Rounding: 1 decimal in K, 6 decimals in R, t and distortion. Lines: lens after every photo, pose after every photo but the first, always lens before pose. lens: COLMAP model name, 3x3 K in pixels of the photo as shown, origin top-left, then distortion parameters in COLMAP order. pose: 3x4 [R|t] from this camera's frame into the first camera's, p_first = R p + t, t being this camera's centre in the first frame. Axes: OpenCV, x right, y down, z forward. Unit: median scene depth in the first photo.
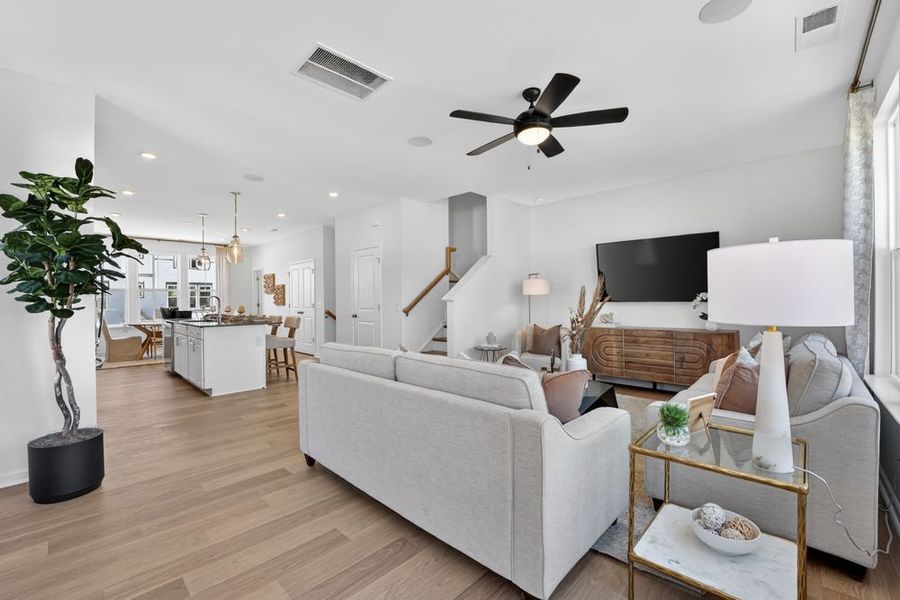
lens RADIAL K [[369.4, 0, 450.0], [0, 369.4, 300.0], [0, 0, 1]] dist [-0.015683, 0.000096]
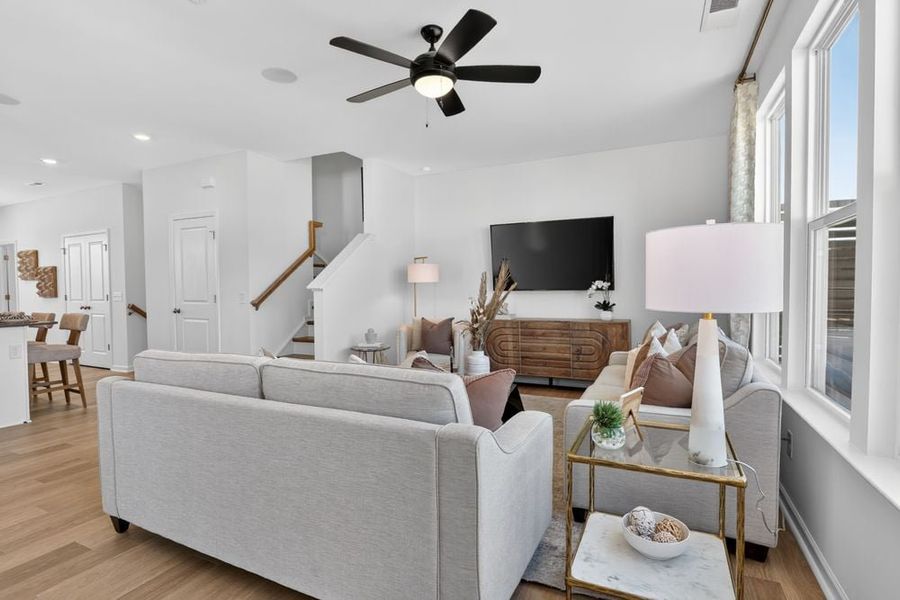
lens RADIAL K [[444.4, 0, 450.0], [0, 444.4, 300.0], [0, 0, 1]] dist [-0.005941, -0.000886]
pose [[0.952997, -0.008129, 0.302870, -0.041307], [0.000889, 0.999711, 0.024033, 0.003438], [-0.302978, -0.022634, 0.952729, 0.044940]]
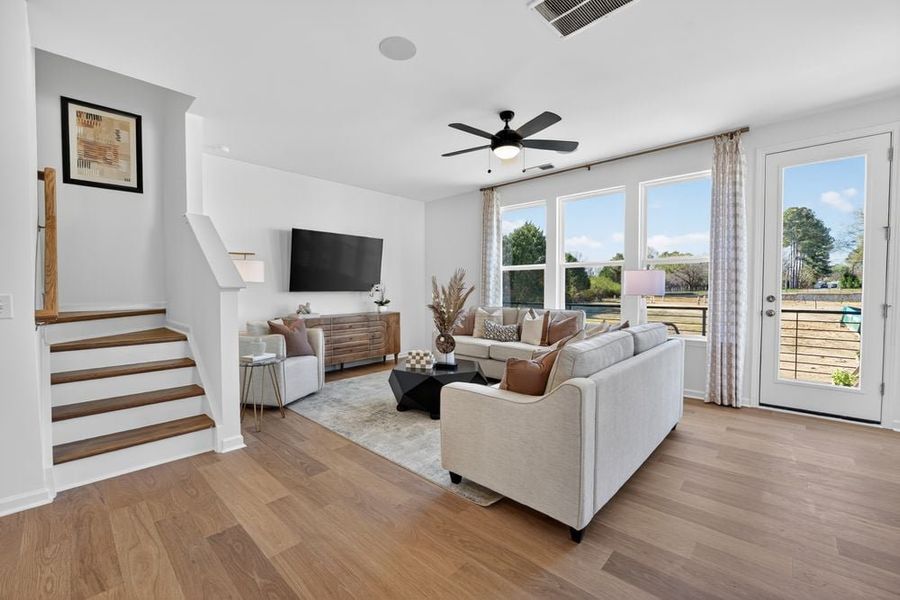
lens RADIAL K [[369.4, 0, 450.0], [0, 369.4, 300.0], [0, 0, 1]] dist [-0.015683, 0.000096]
pose [[-0.026398, -0.027150, 0.999283, -1.228254], [-0.003496, 0.999627, 0.027067, -0.000540], [-0.999645, -0.002779, -0.026483, 1.503438]]
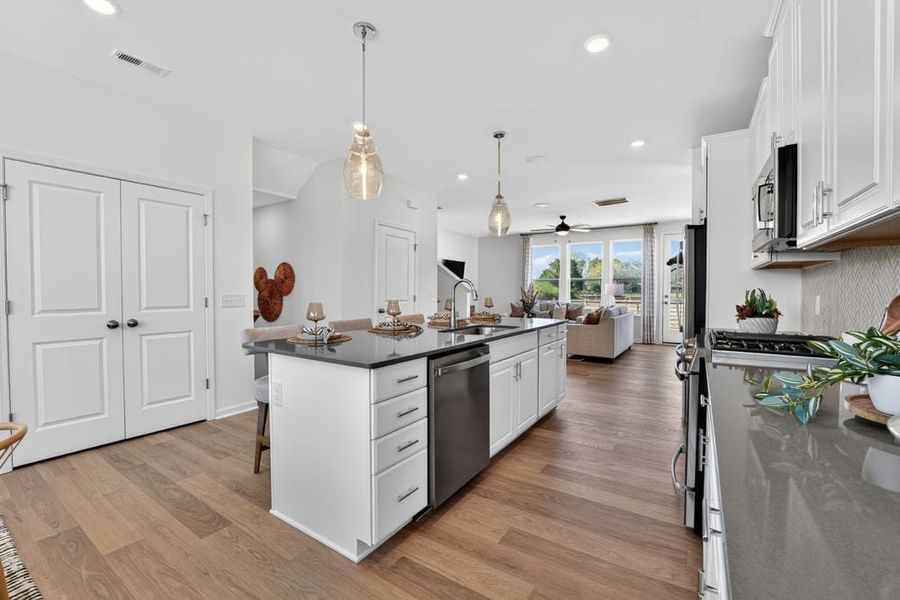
lens RADIAL K [[369.4, 0, 450.0], [0, 369.4, 300.0], [0, 0, 1]] dist [-0.015683, 0.000096]
pose [[-0.179197, -0.020062, 0.983609, -2.960893], [-0.005576, 0.999797, 0.019376, 0.008028], [-0.983797, -0.002013, -0.179272, 2.899400]]
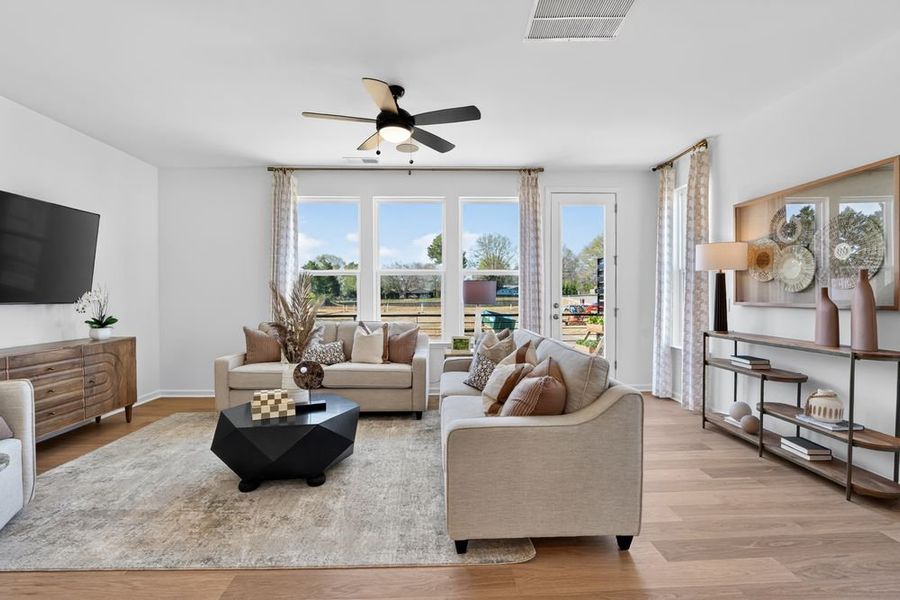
lens RADIAL K [[397.7, 0, 450.0], [0, 397.7, 300.0], [0, 0, 1]] dist [-0.015029, 0.000405]
pose [[-0.718685, 0.000612, 0.695335, -0.791544], [0.001930, 0.999998, 0.001116, -0.002308], [-0.695333, 0.002144, -0.718685, 2.073555]]
